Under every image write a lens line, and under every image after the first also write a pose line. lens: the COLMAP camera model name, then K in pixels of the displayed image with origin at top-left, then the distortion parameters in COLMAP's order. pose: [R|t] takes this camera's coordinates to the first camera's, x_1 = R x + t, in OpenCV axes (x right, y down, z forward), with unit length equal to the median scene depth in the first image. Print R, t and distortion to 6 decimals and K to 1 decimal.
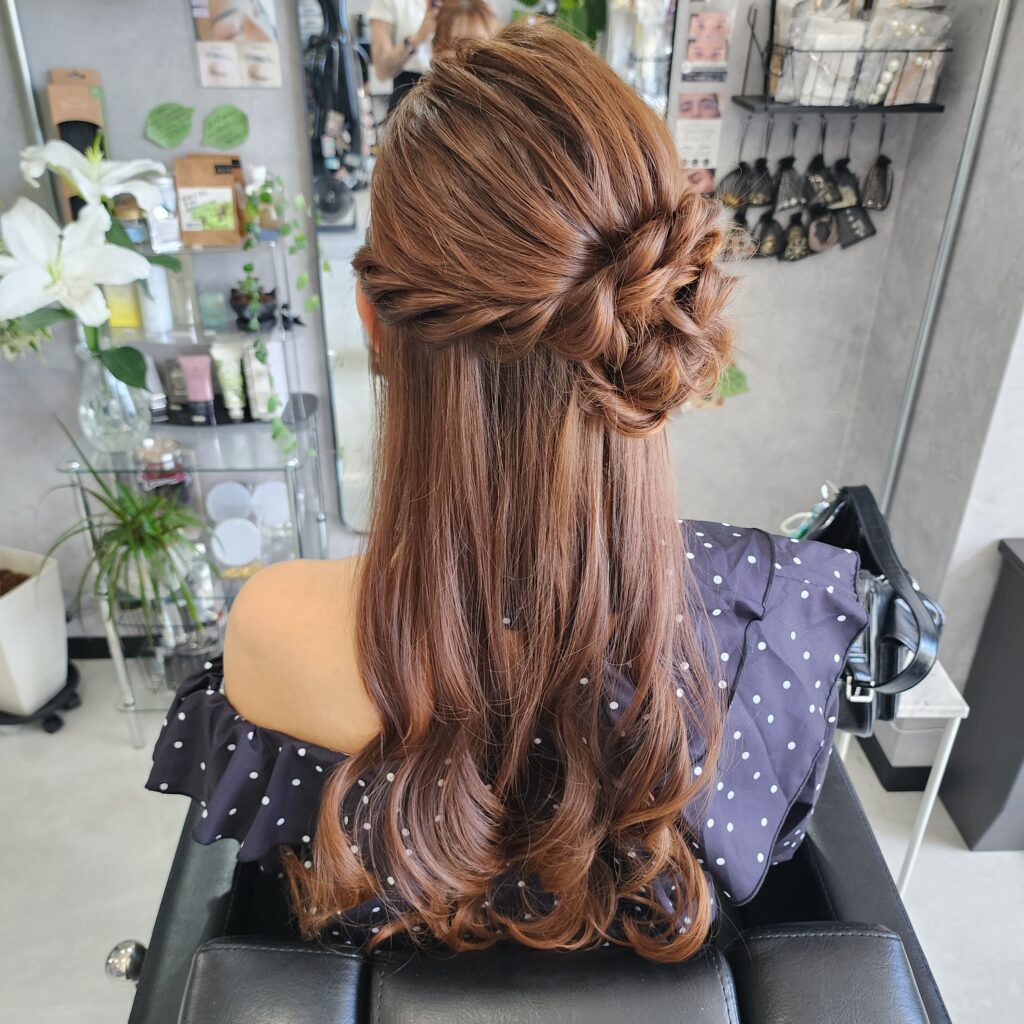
lens RADIAL K [[913.4, 0, 512.0], [0, 913.4, 512.0], [0, 0, 1]] dist [0.010442, 0.002285]
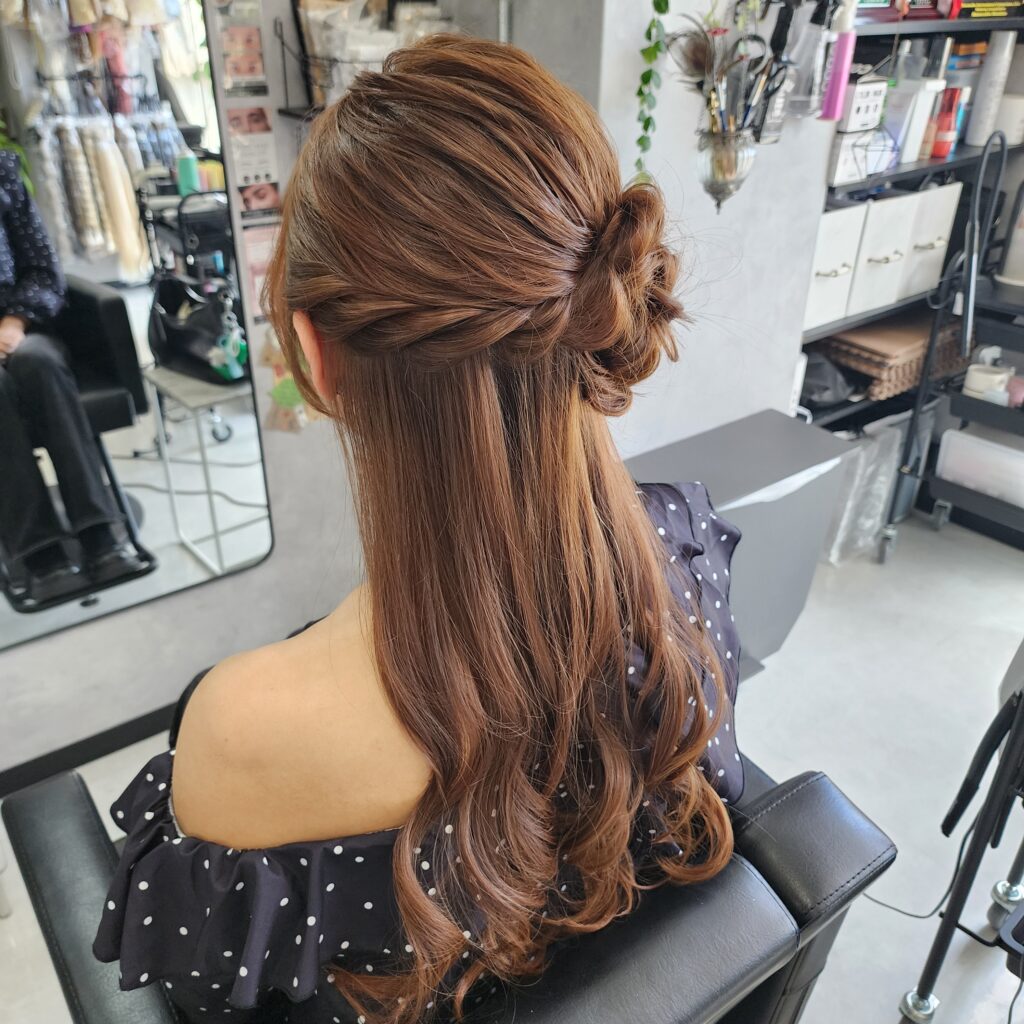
lens RADIAL K [[927.8, 0, 500.0], [0, 927.8, 511.3], [0, 0, 1]] dist [-0.000397, -0.002718]
pose [[0.839037, -0.268045, 0.473466, -0.154257], [0.276587, 0.959522, 0.053074, -0.020381], [-0.468527, 0.086423, 0.879212, 0.037014]]
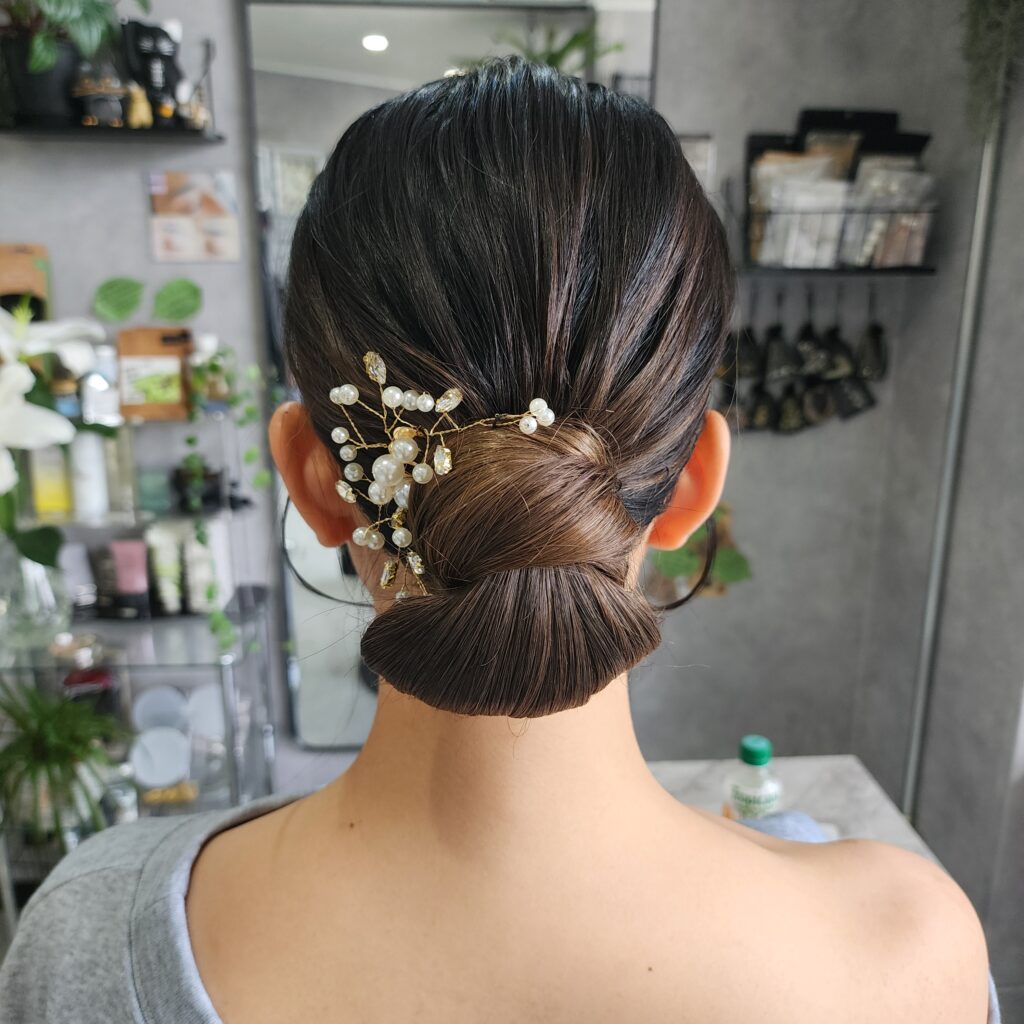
lens RADIAL K [[941.0, 0, 508.0], [0, 941.0, 520.4], [0, 0, 1]] dist [-0.007104, 0.015522]
pose [[0.999883, -0.014702, 0.004263, 0.019354], [0.015294, 0.971111, -0.238136, 0.035021], [-0.000638, 0.238173, 0.971222, 0.111236]]
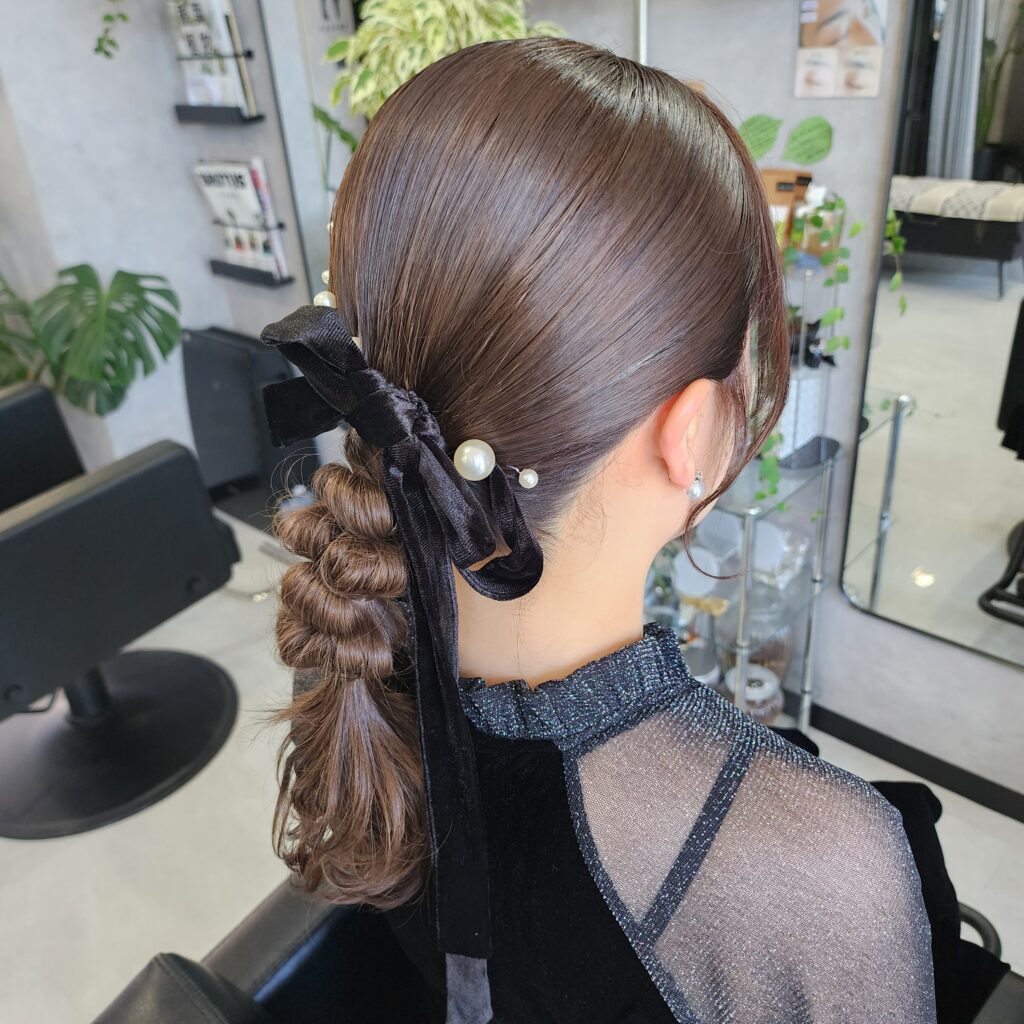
lens RADIAL K [[931.4, 0, 514.9], [0, 931.4, 533.9], [0, 0, 1]] dist [0.008728, 0.003381]
pose [[0.700093, 0.296126, -0.649753, 0.202205], [-0.290204, 0.949410, 0.120006, -0.072246], [0.652419, 0.104546, 0.750613, 0.144342]]
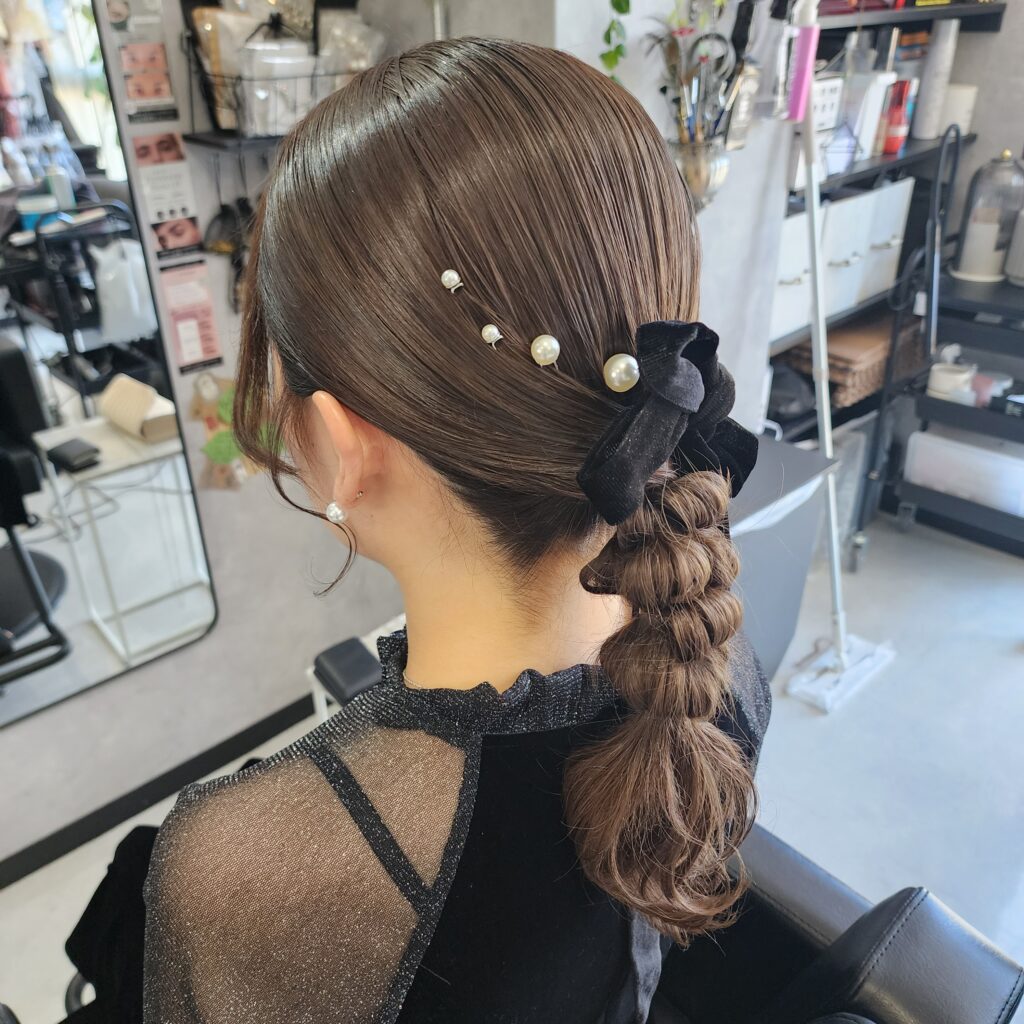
lens RADIAL K [[941.0, 0, 508.0], [0, 941.0, 520.4], [0, 0, 1]] dist [-0.007104, 0.015522]
pose [[0.779595, -0.326316, 0.534555, -0.129879], [0.340121, 0.937295, 0.076134, -0.069574], [-0.525879, 0.122460, 0.841698, 0.120577]]
